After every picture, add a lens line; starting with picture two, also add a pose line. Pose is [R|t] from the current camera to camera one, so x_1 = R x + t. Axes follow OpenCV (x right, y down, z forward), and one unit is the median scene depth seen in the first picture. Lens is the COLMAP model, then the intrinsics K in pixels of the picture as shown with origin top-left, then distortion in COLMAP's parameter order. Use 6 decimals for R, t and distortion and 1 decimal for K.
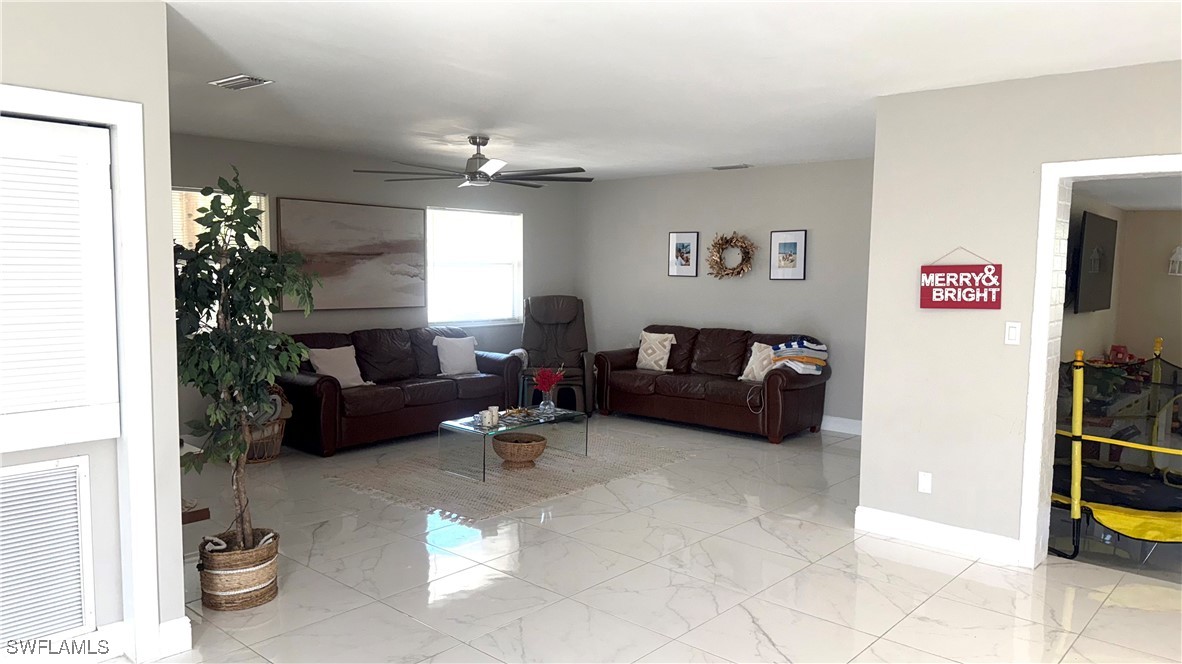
lens RADIAL K [[840.2, 0, 591.4], [0, 840.2, 330.0], [0, 0, 1]] dist [0.000782, 0.000149]
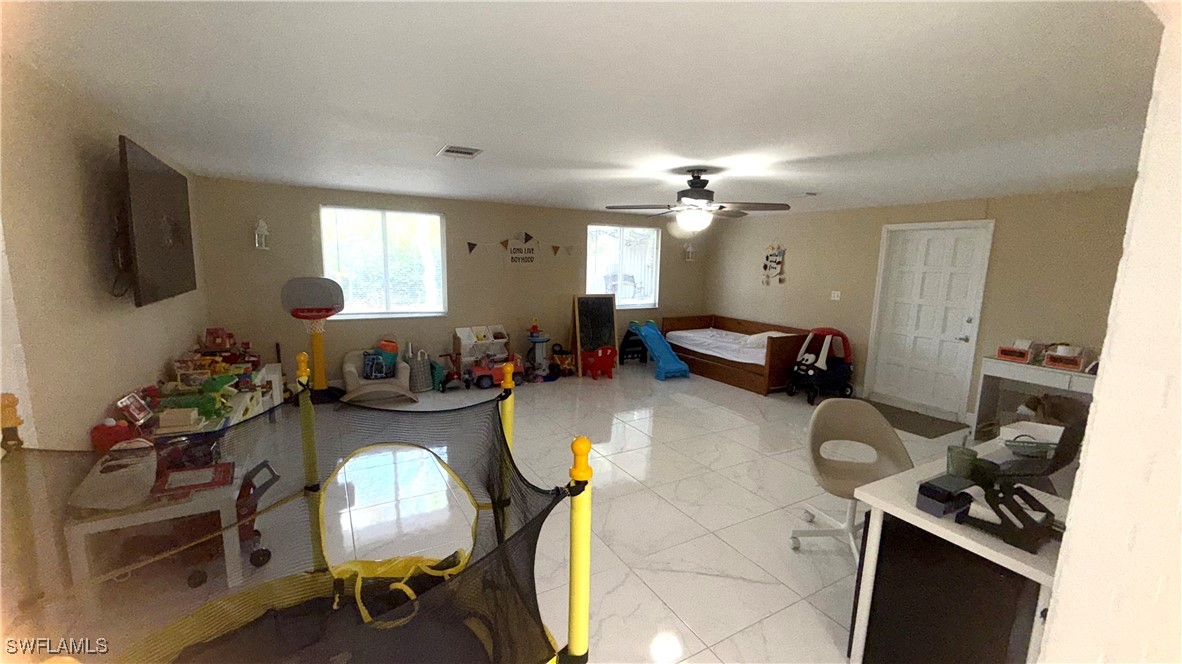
lens RADIAL K [[472.7, 0, 593.3], [0, 472.7, 334.6], [0, 0, 1]] dist [0.001905, 0.000361]
pose [[0.316355, -0.156614, 0.935624, 0.309128], [0.057635, 0.987629, 0.145832, -0.027303], [-0.946889, 0.007790, 0.321468, 0.499730]]
